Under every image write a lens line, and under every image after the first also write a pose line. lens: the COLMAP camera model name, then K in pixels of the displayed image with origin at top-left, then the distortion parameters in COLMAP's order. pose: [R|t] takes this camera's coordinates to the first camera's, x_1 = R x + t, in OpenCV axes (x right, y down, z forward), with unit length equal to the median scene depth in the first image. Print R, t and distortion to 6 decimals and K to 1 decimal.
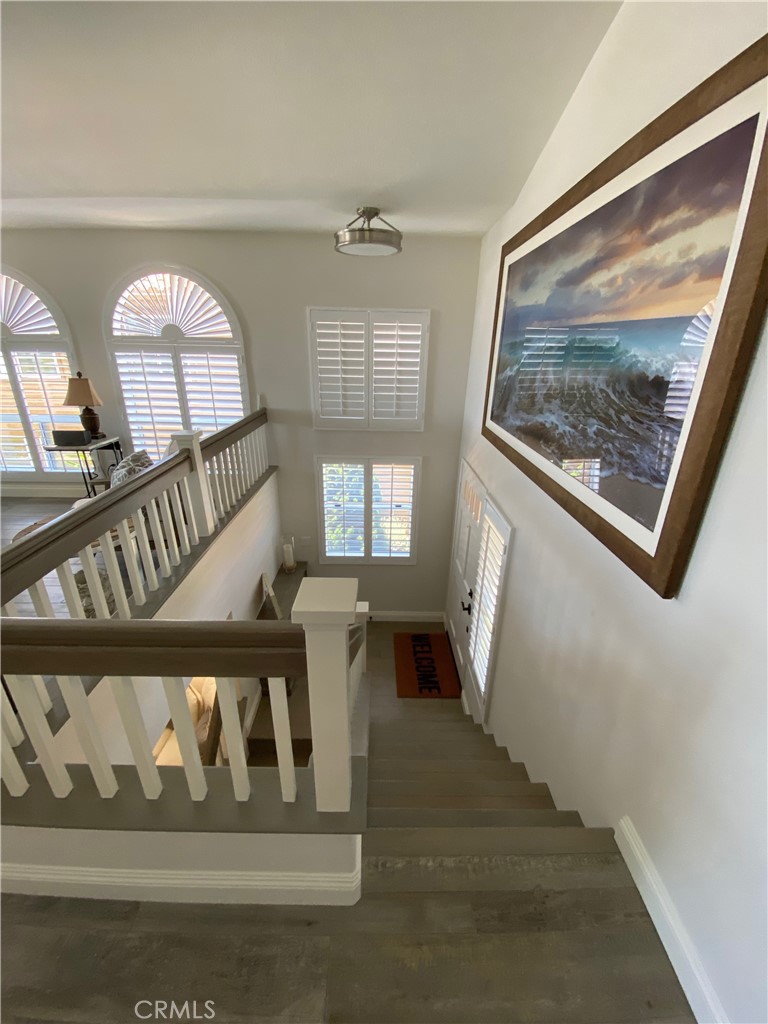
lens RADIAL K [[411.4, 0, 383.9], [0, 411.4, 509.5], [0, 0, 1]] dist [0.044849, -0.039653]
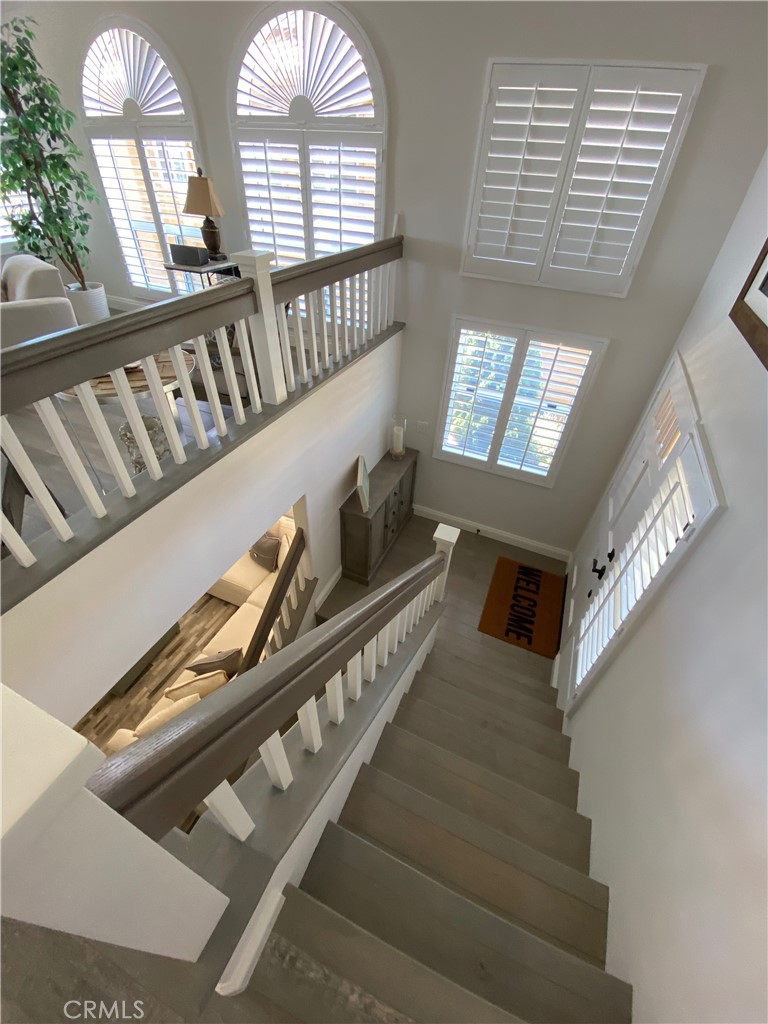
lens RADIAL K [[412.7, 0, 384.5], [0, 412.7, 507.9], [0, 0, 1]] dist [0.025651, -0.023111]
pose [[0.910011, 0.281464, -0.304397, 0.047066], [-0.177729, 0.928187, 0.326928, -0.034420], [0.374556, -0.243408, 0.894684, 0.219857]]
